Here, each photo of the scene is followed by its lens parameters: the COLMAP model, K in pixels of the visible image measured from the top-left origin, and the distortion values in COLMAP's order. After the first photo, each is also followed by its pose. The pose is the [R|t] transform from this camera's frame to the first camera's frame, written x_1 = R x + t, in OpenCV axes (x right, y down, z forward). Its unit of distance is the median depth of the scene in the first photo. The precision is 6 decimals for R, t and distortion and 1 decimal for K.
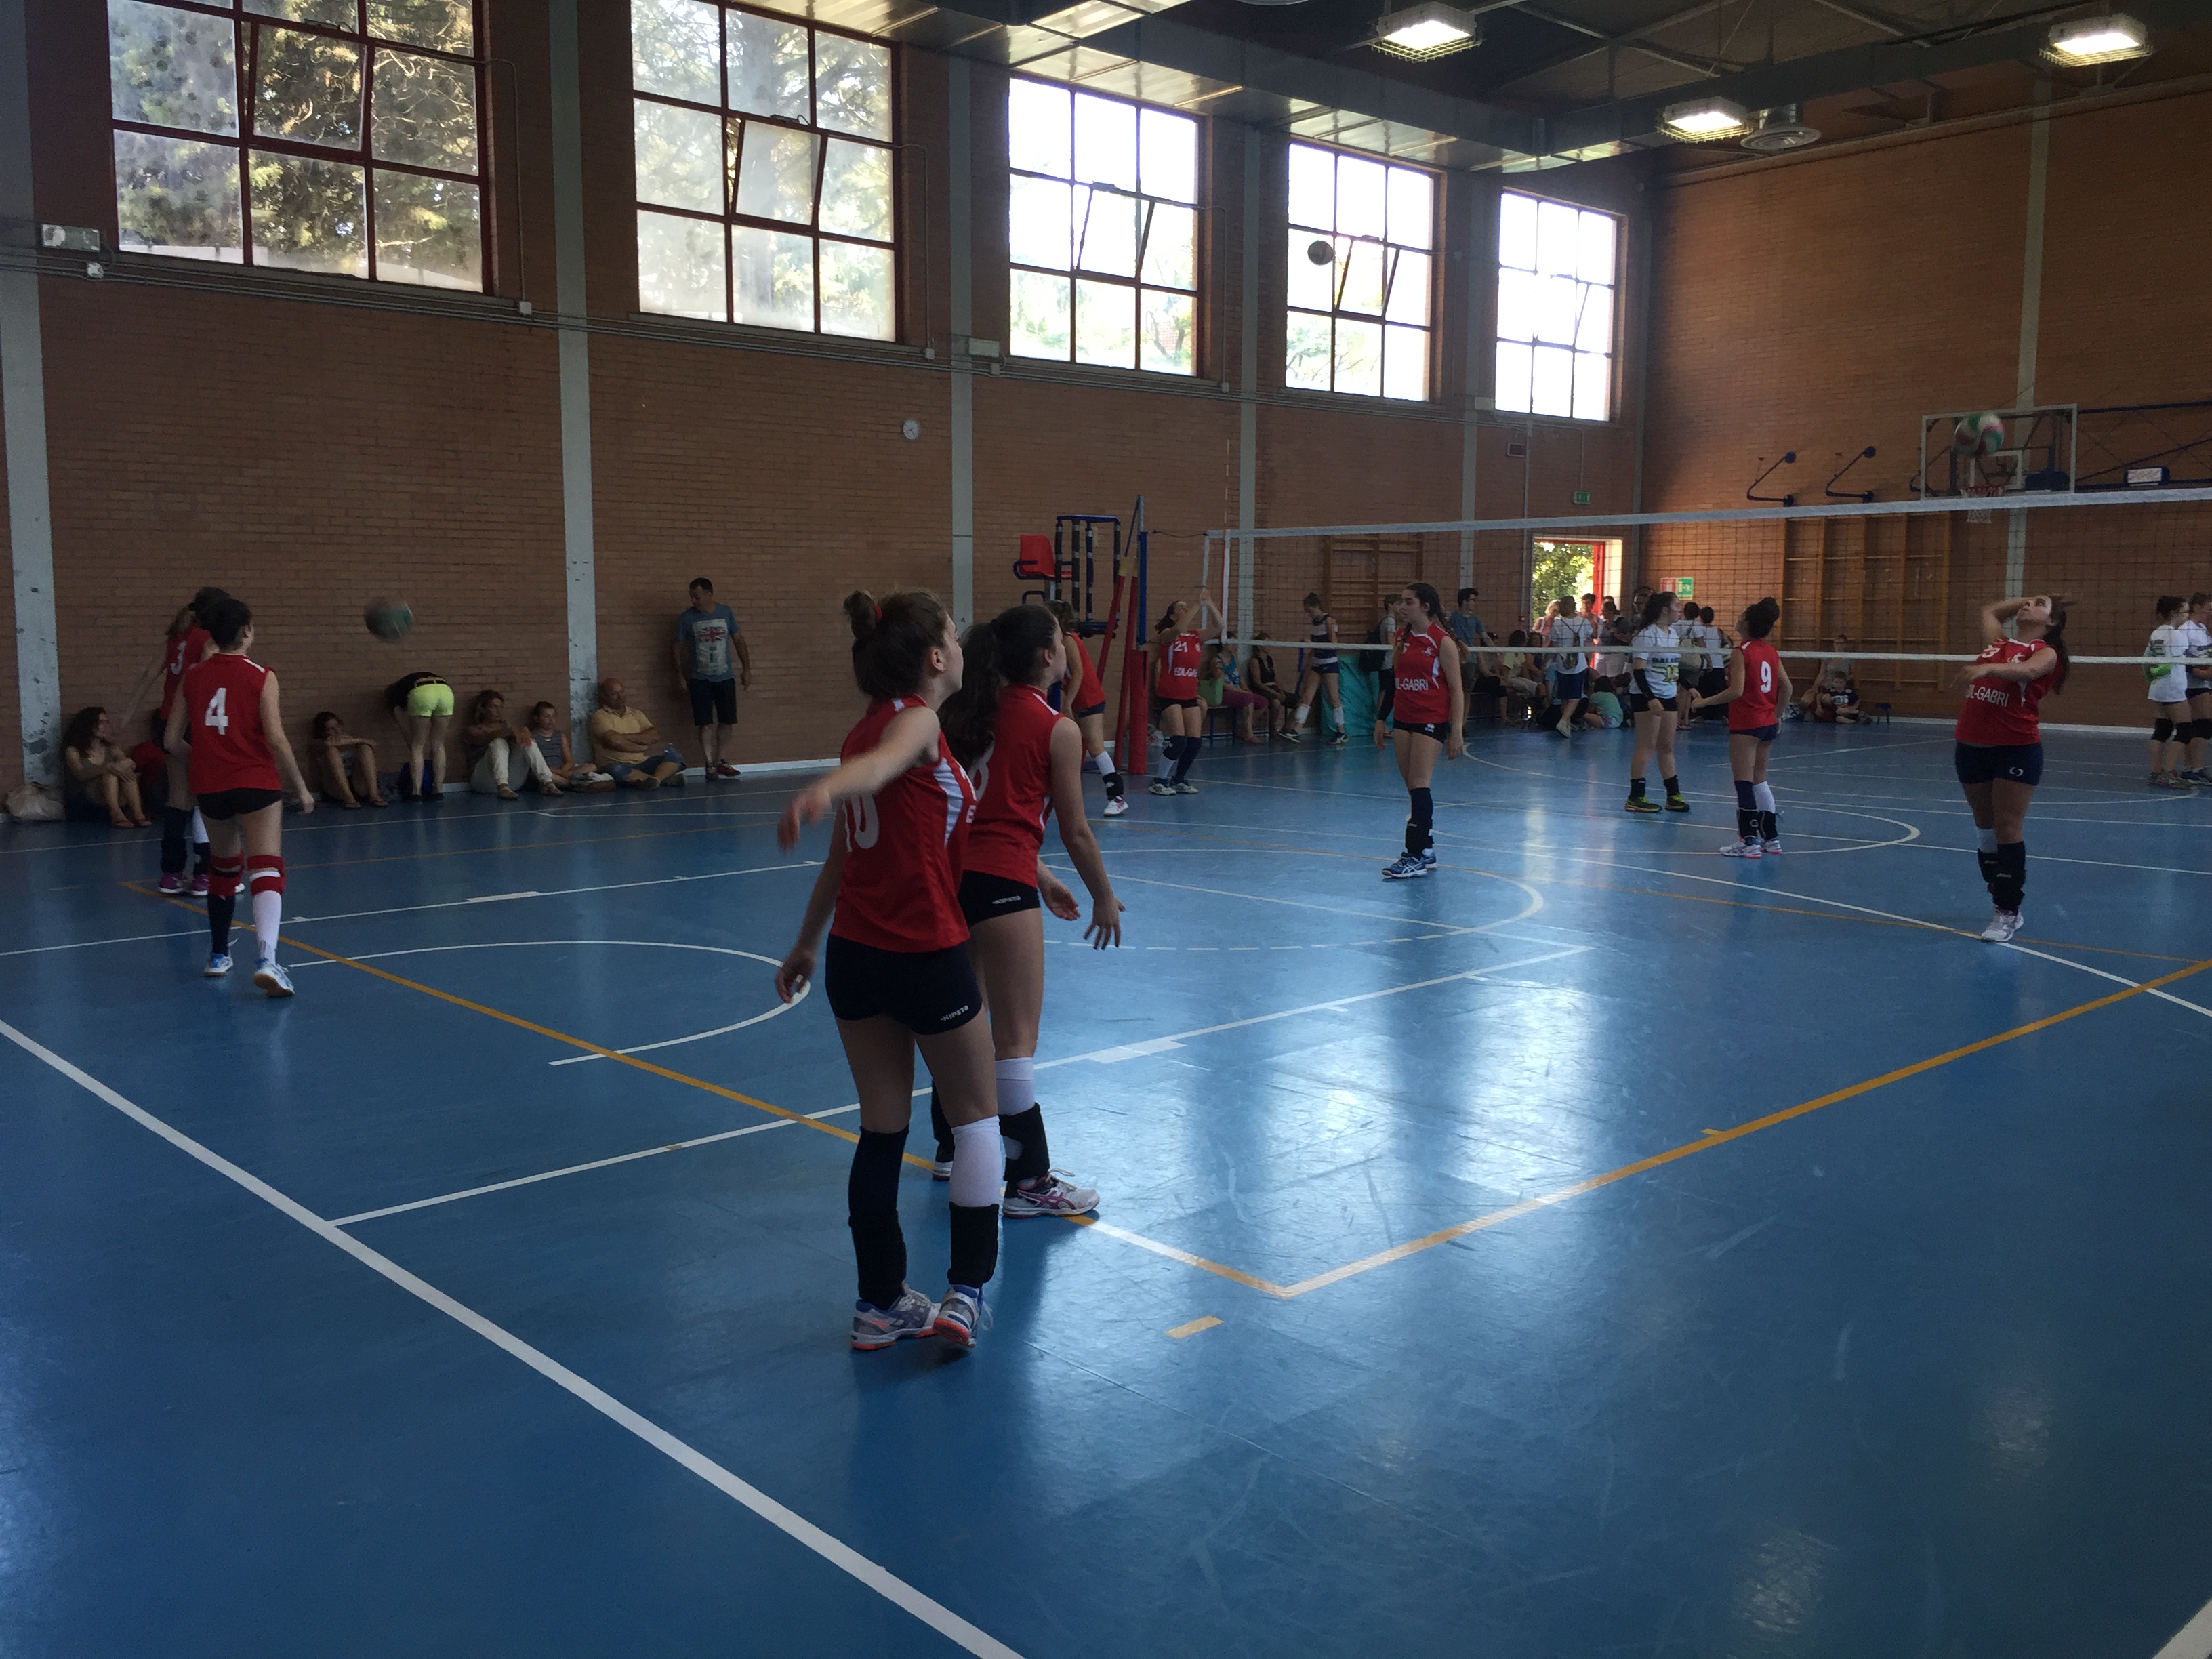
lens RADIAL K [[1896.0, 0, 1099.3], [0, 1896.0, 815.0], [0, 0, 1]] dist [0.080670, -0.128765]
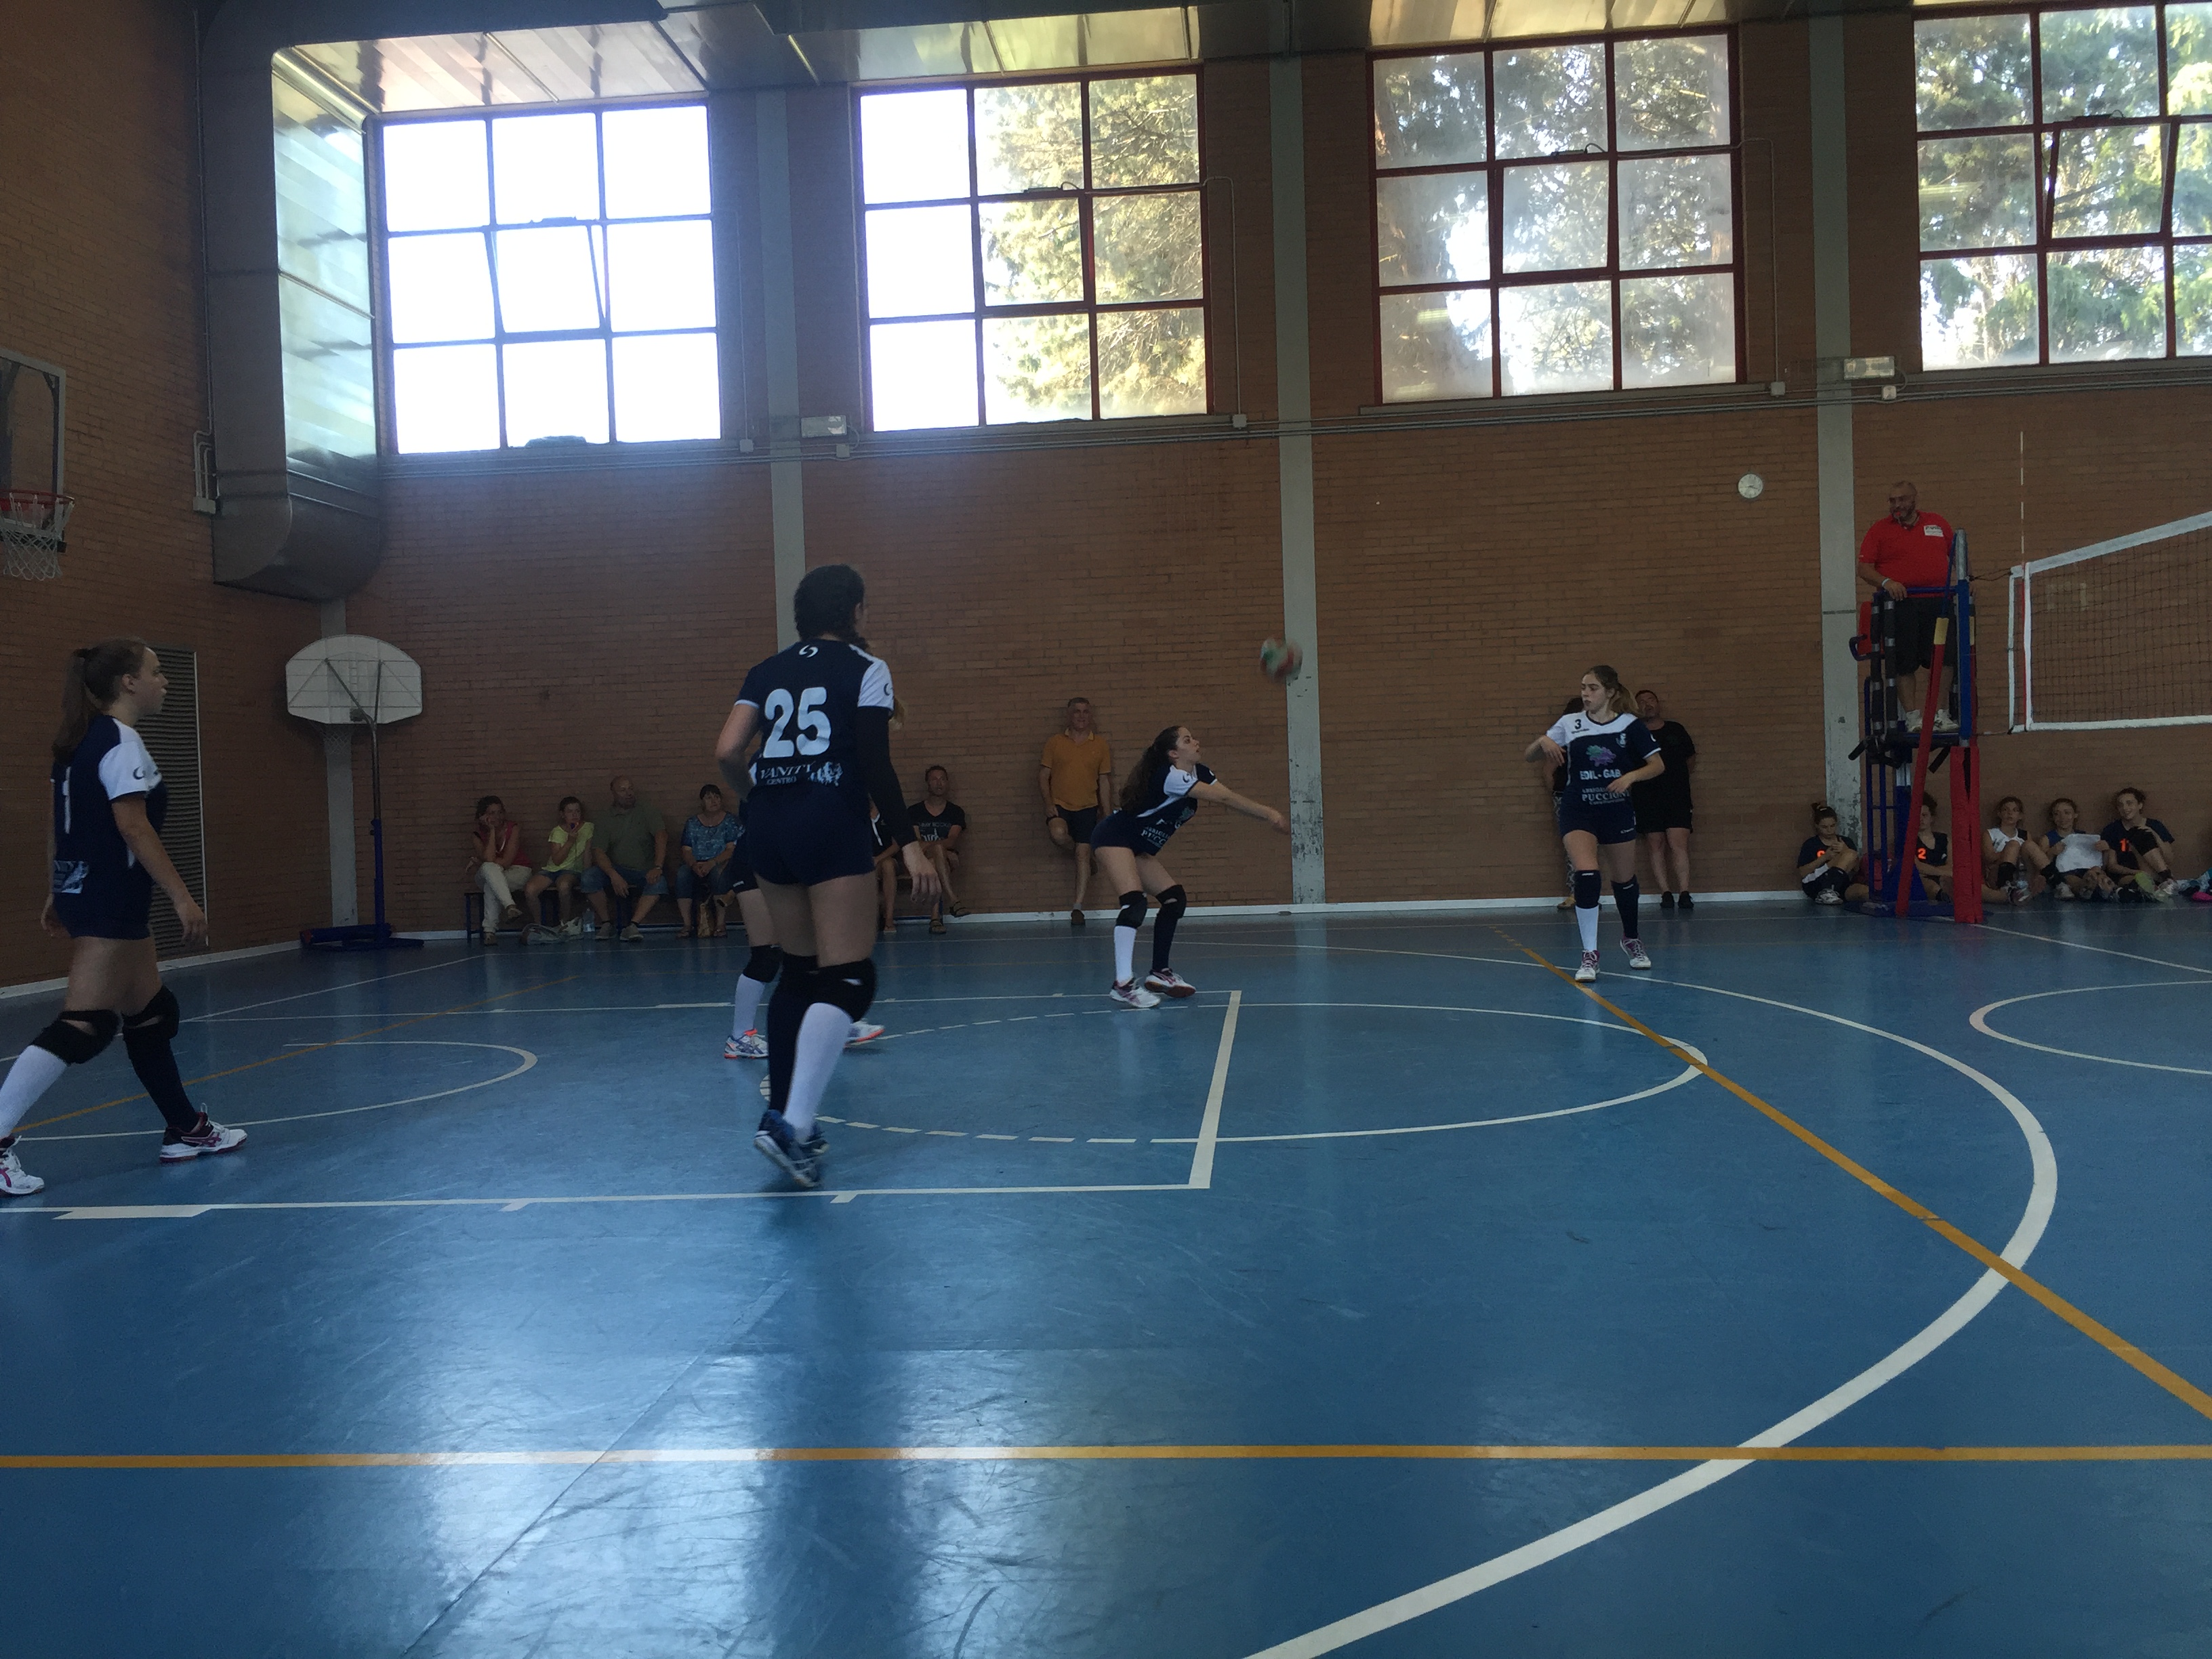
lens RADIAL K [[1896.0, 0, 1099.3], [0, 1896.0, 815.0], [0, 0, 1]] dist [0.080670, -0.128765]
pose [[0.674493, 0.004144, -0.738270, 0.355978], [-0.044051, 0.998428, -0.034642, -0.027637], [0.736966, 0.055887, 0.673615, 0.298971]]
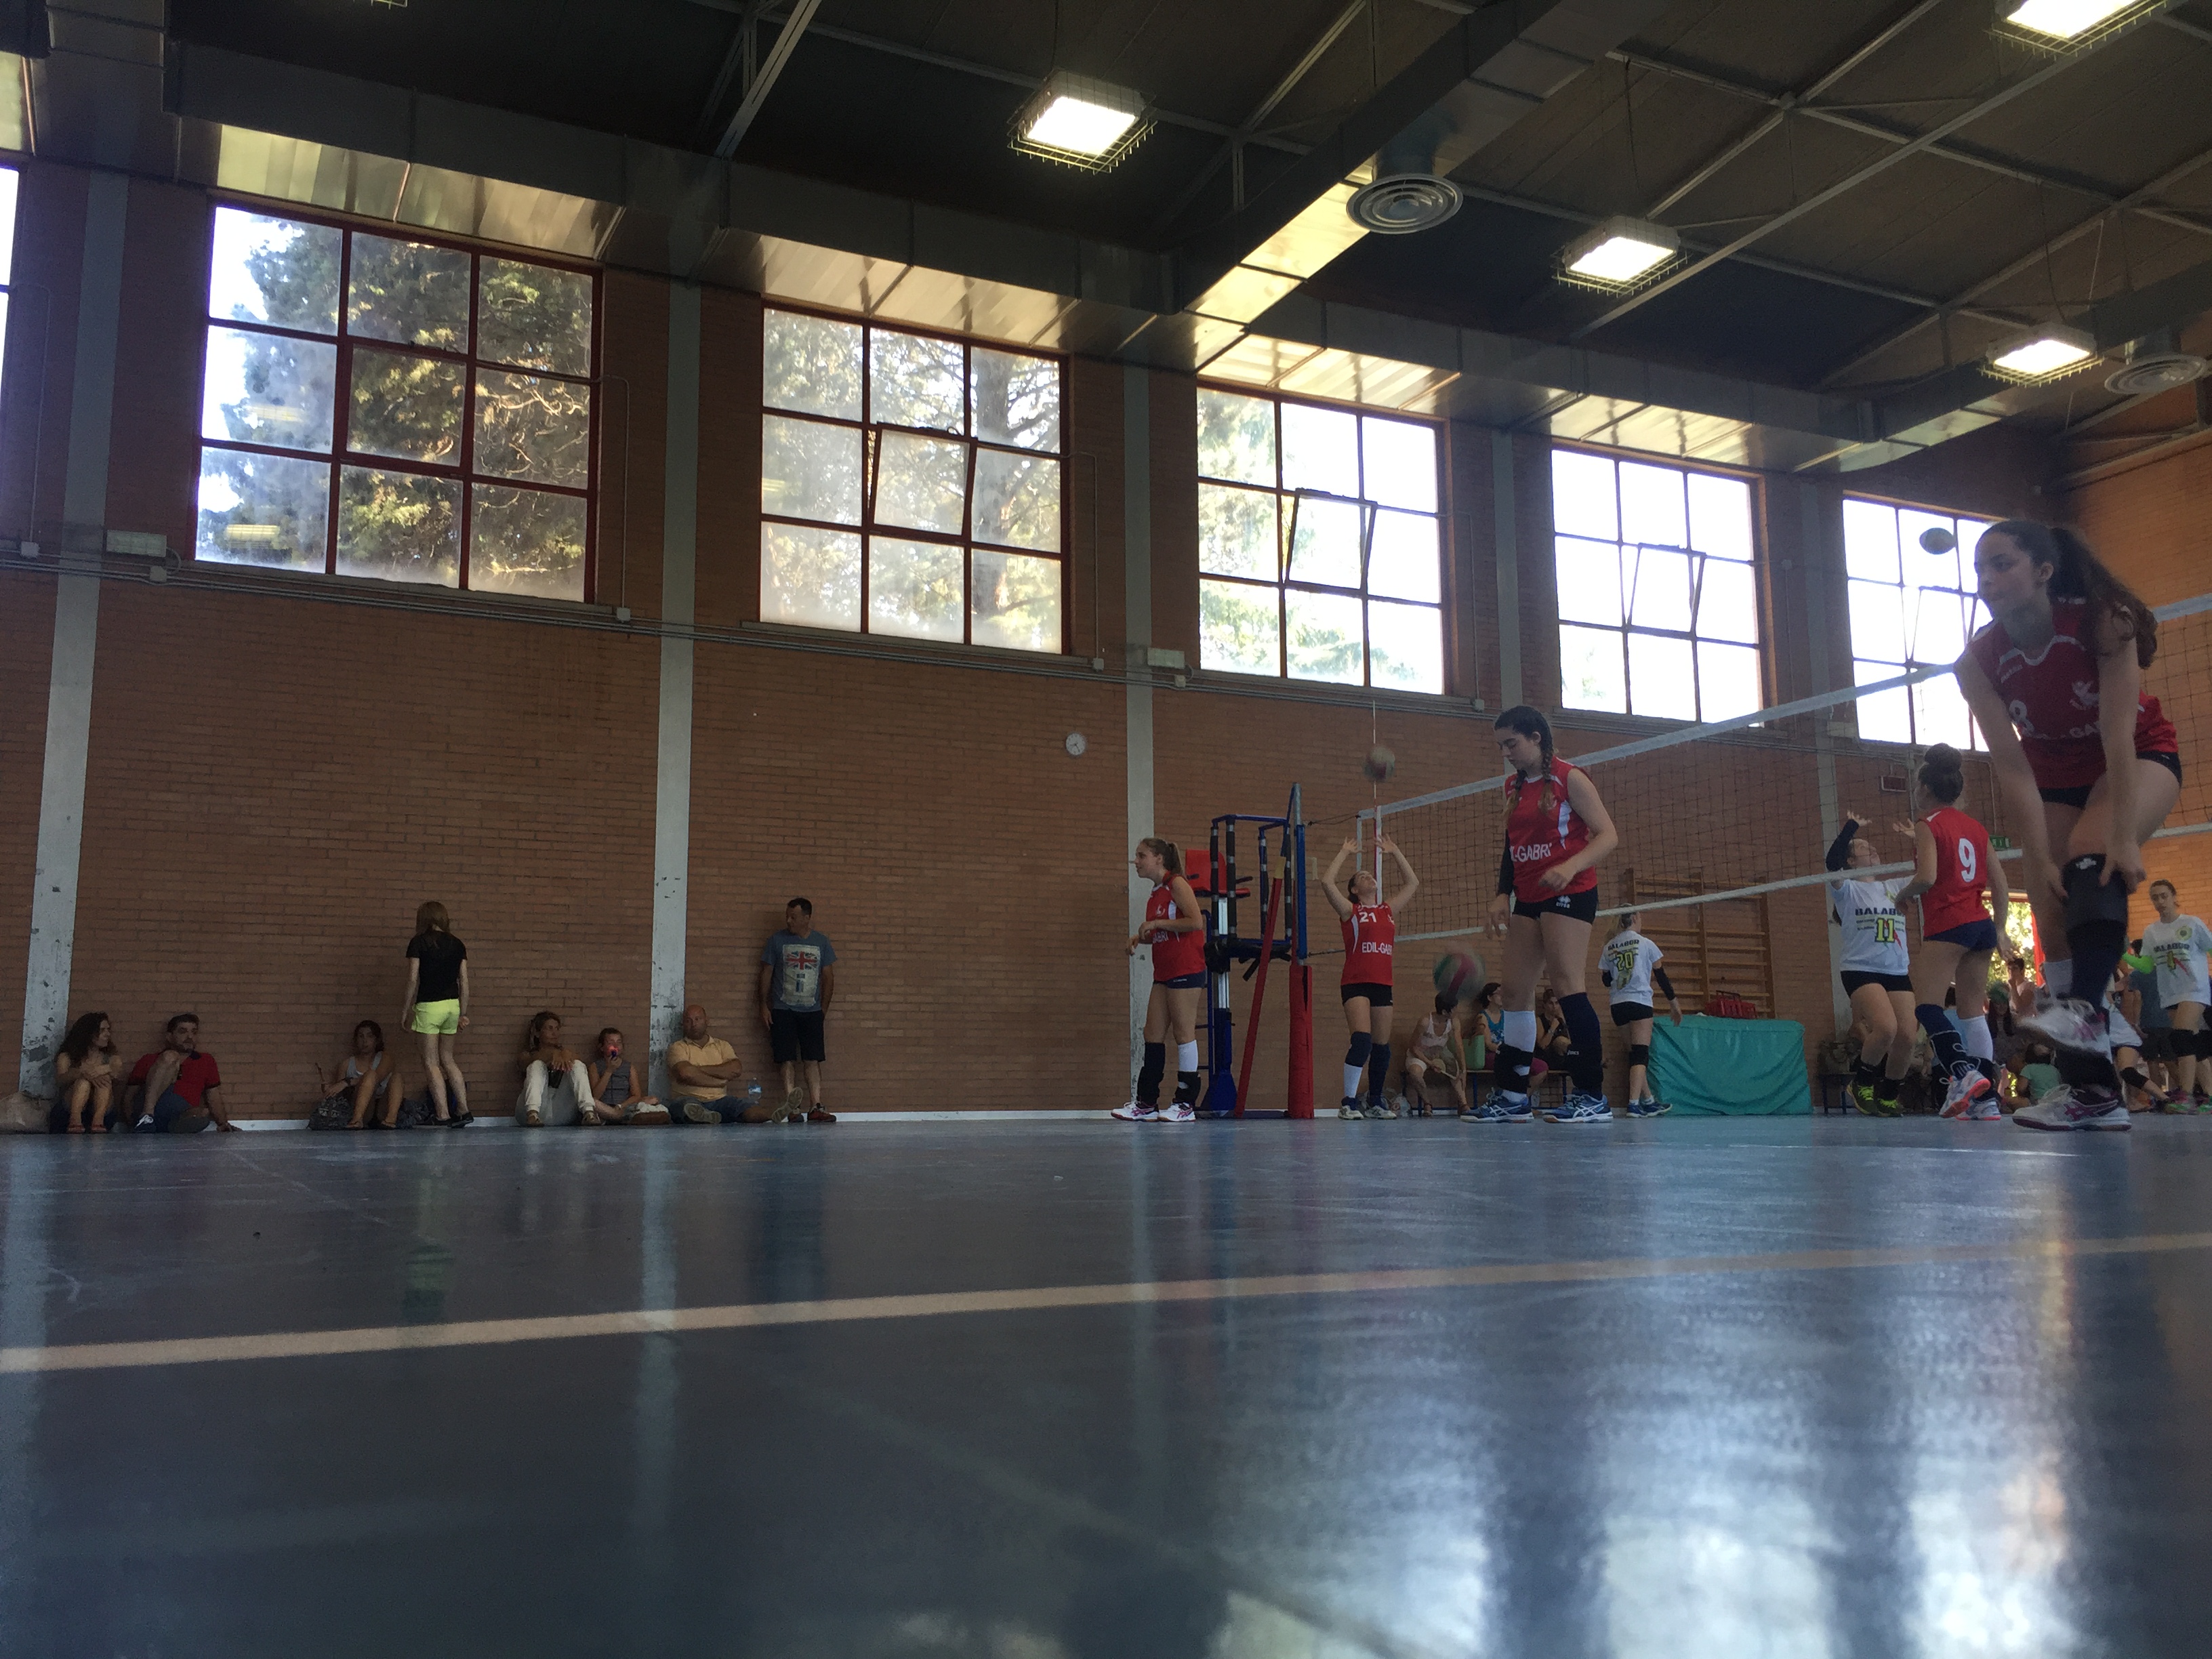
lens RADIAL K [[1896.0, 0, 1099.3], [0, 1896.0, 815.0], [0, 0, 1]] dist [0.080670, -0.128765]
pose [[0.961203, -0.042727, -0.272511, 0.177324], [-0.026777, 0.968811, -0.246348, 0.058094], [0.274538, 0.244088, 0.930081, 0.199918]]
